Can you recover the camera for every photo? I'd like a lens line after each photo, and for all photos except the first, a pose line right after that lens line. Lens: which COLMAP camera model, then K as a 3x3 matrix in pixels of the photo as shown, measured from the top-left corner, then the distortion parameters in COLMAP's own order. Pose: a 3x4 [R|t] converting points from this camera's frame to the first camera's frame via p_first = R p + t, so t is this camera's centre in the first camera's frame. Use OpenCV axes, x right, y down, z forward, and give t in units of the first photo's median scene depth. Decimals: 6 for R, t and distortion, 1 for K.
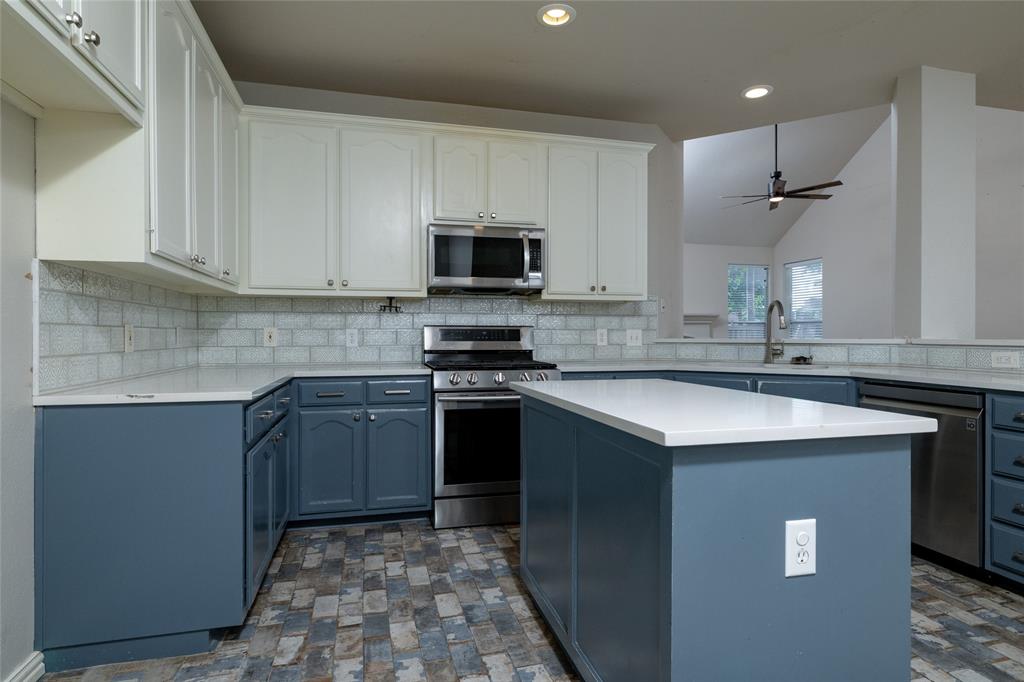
lens RADIAL K [[564.1, 0, 510.7], [0, 564.1, 345.5], [0, 0, 1]] dist [-0.005096, -0.000091]
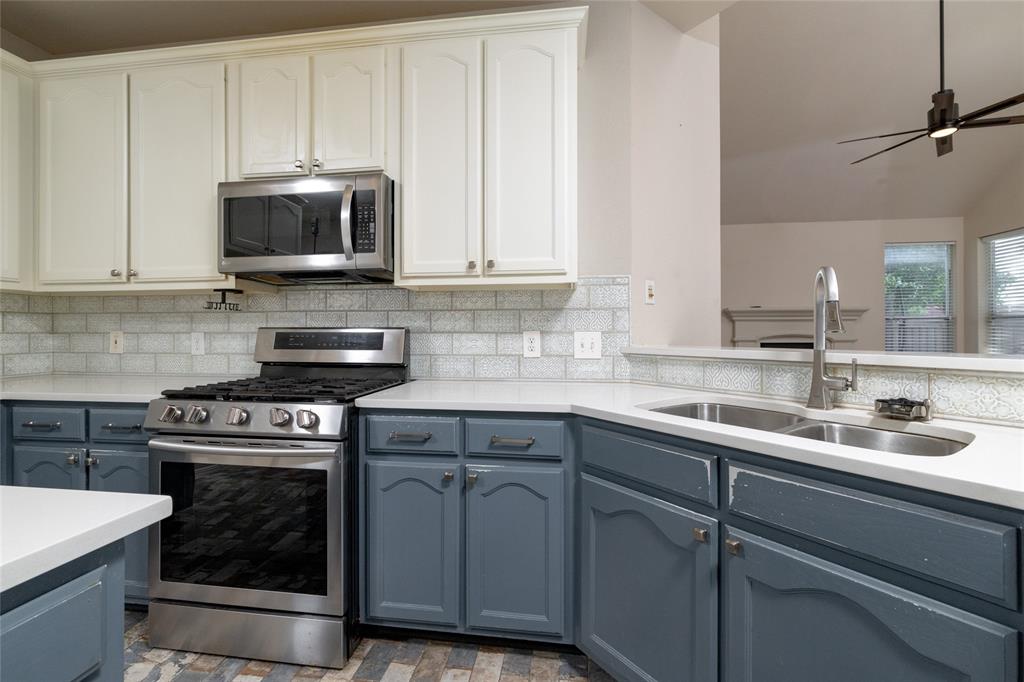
lens RADIAL K [[443.1, 0, 519.1], [0, 443.1, 333.2], [0, 0, 1]] dist [0.003011, -0.000813]
pose [[0.921757, -0.000939, -0.387767, 0.388930], [-0.006546, 0.999817, -0.017983, -0.020517], [0.387713, 0.019114, 0.921582, 0.601980]]
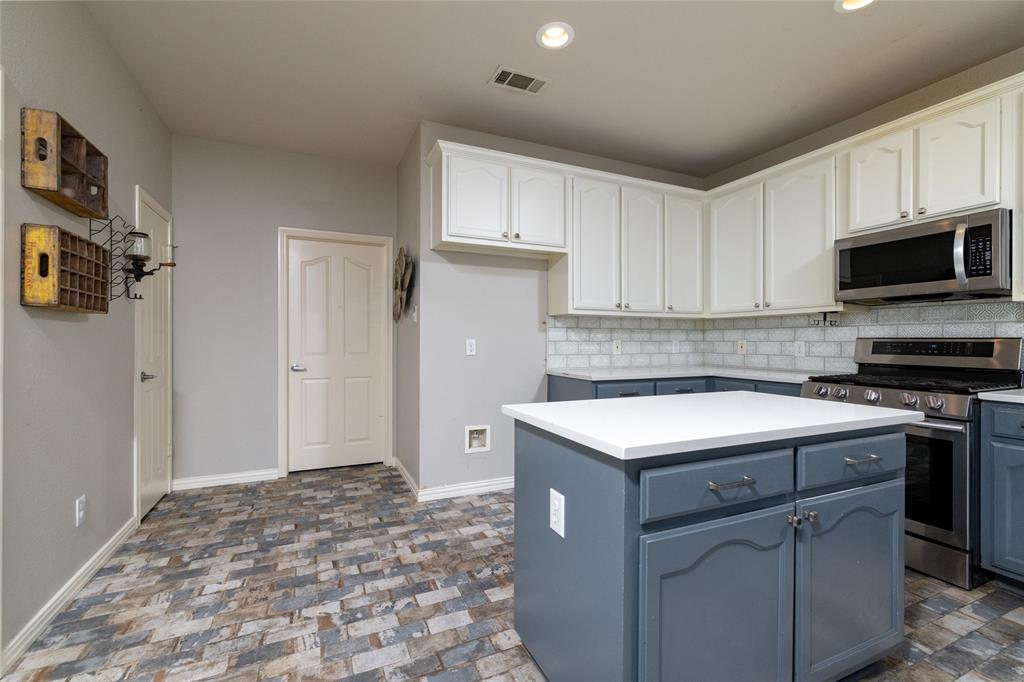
lens RADIAL K [[443.1, 0, 509.1], [0, 443.1, 340.6], [0, 0, 1]] dist [0.003011, -0.000813]
pose [[0.176498, -0.000476, -0.984301, 0.524816], [-0.031132, 0.999497, -0.006066, -0.006730], [0.983808, 0.031714, 0.176395, 0.247576]]
